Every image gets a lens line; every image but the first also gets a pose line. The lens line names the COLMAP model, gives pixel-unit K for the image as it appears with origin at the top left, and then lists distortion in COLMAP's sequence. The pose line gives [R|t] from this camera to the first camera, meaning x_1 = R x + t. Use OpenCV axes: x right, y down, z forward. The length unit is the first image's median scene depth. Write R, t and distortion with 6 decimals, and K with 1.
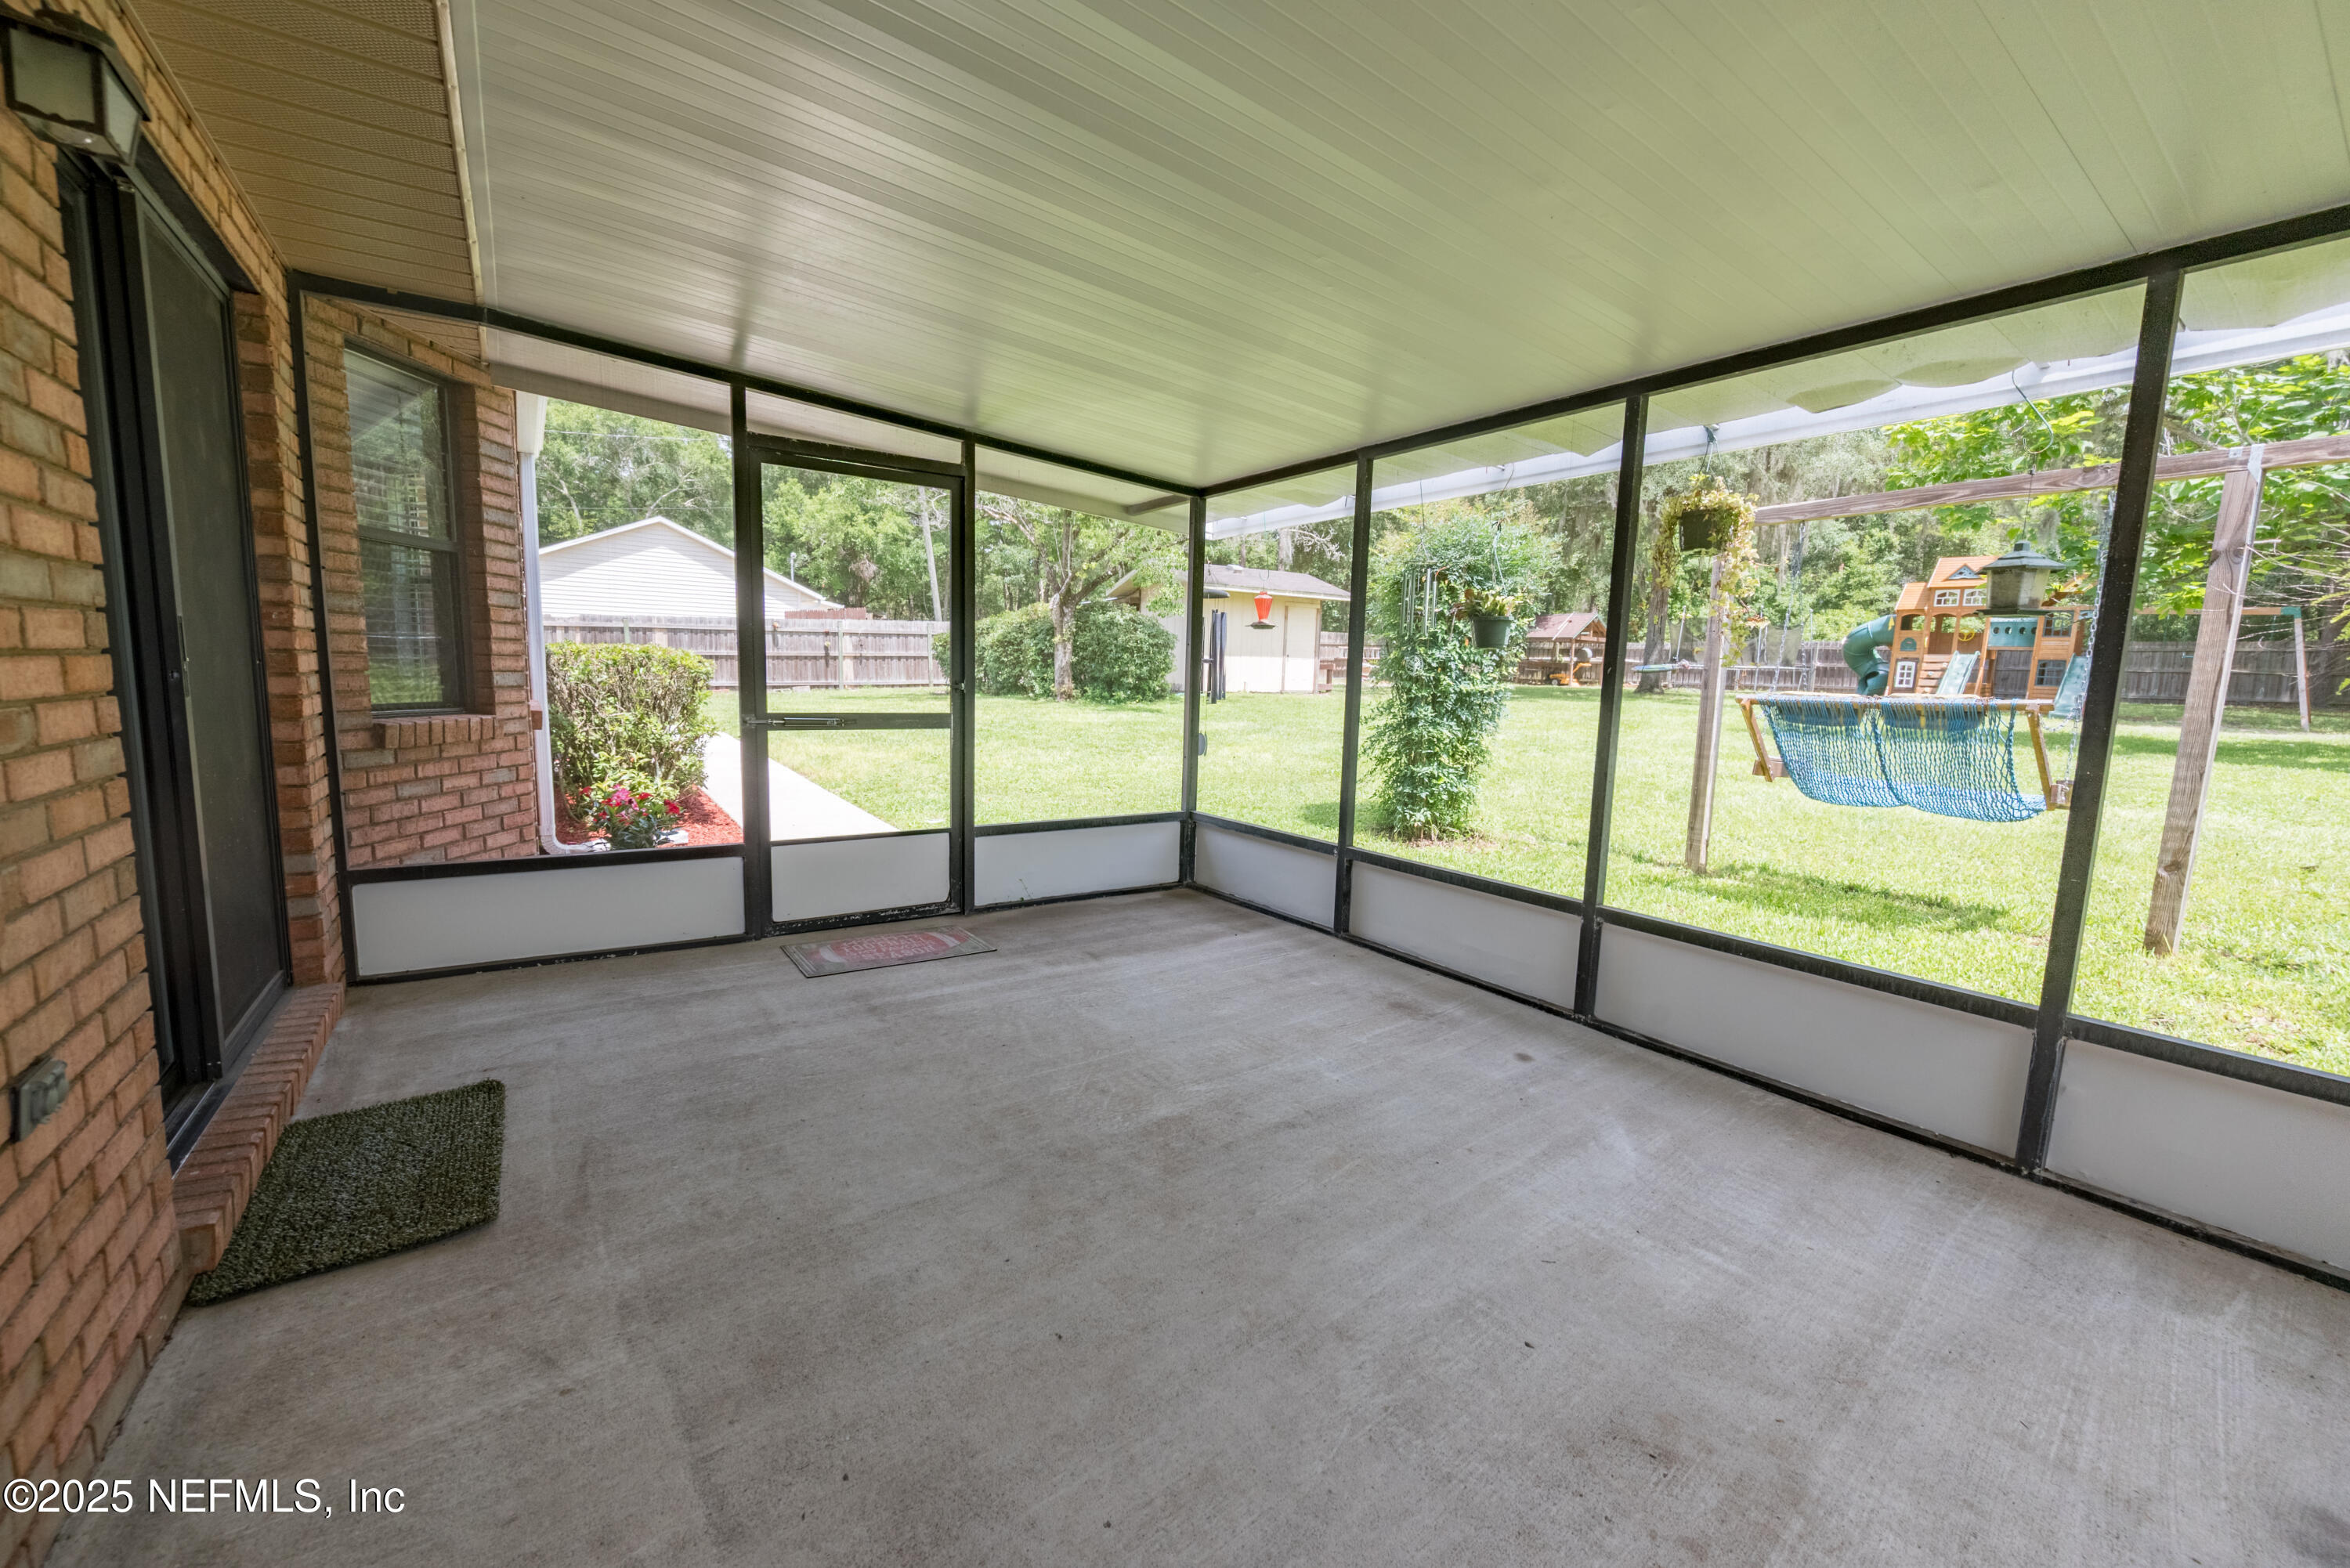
lens RADIAL K [[927.5, 0, 1175.0], [0, 927.5, 784.0], [0, 0, 1]] dist [-0.001336, 0.000021]
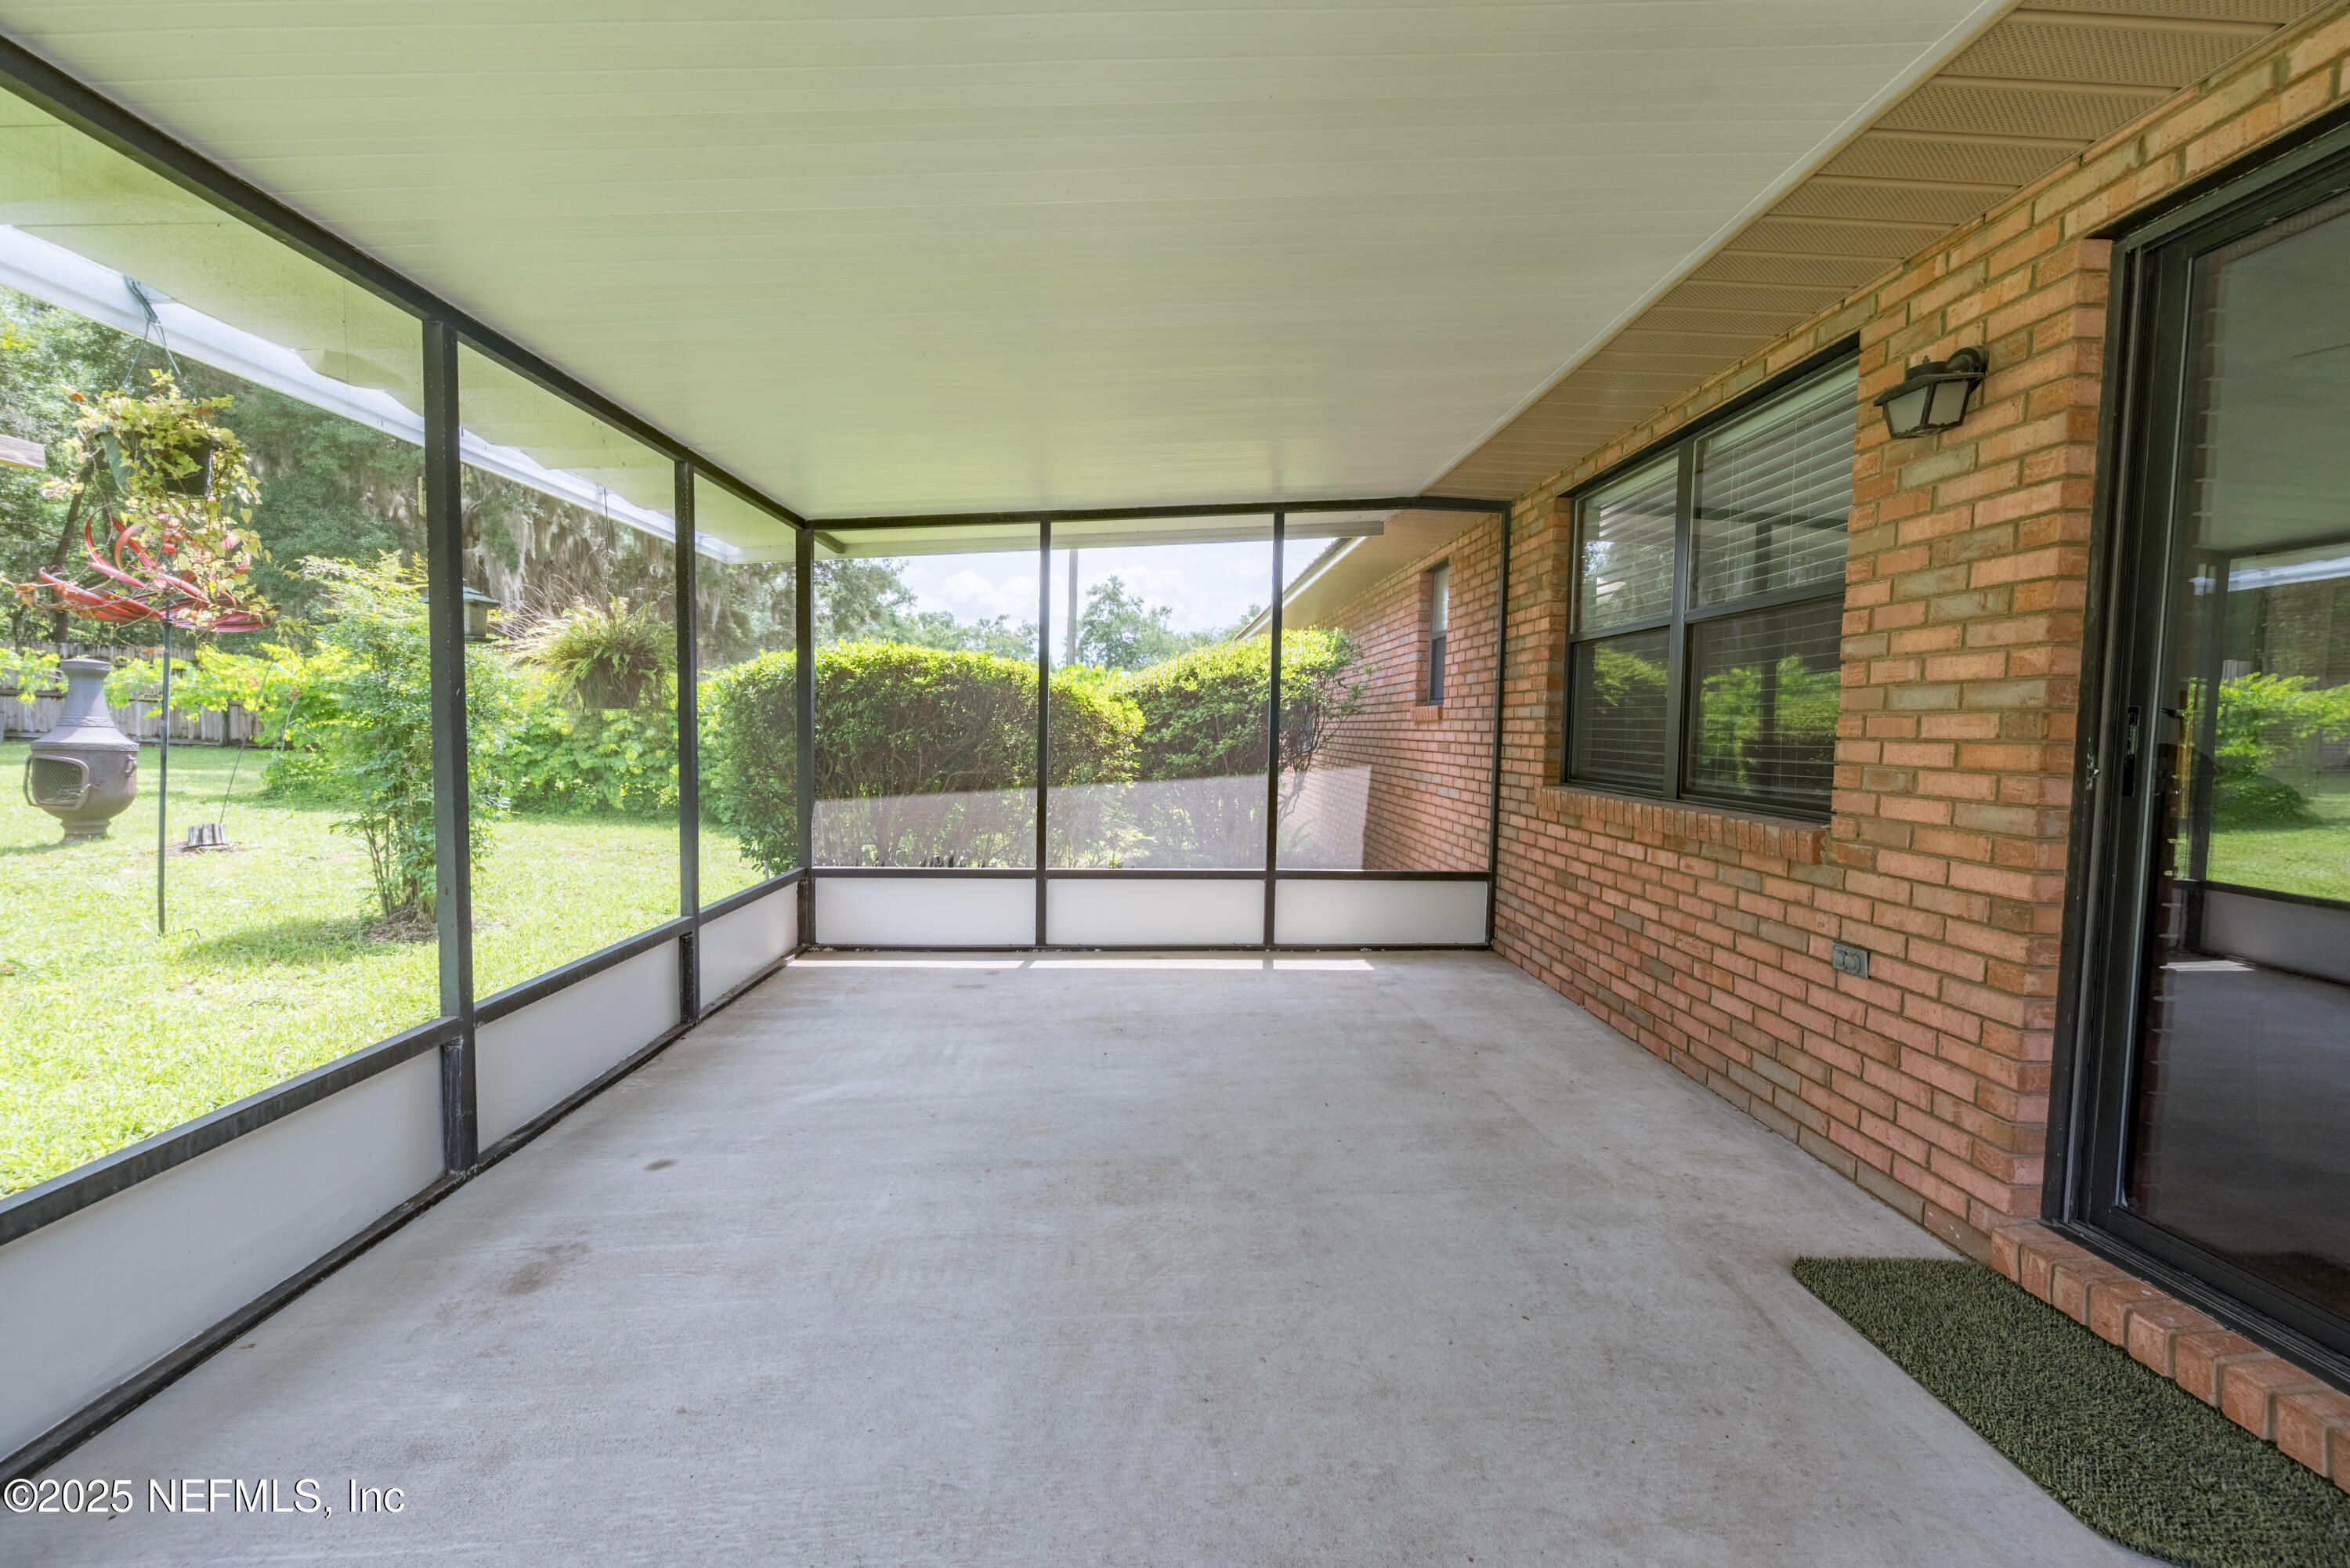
lens RADIAL K [[927.5, 0, 1175.0], [0, 927.5, 784.0], [0, 0, 1]] dist [-0.001336, 0.000021]
pose [[-0.839637, -0.075178, 0.537920, -0.524316], [0.026739, 0.983453, 0.179182, -0.214698], [-0.542490, 0.164831, -0.823733, 1.678095]]
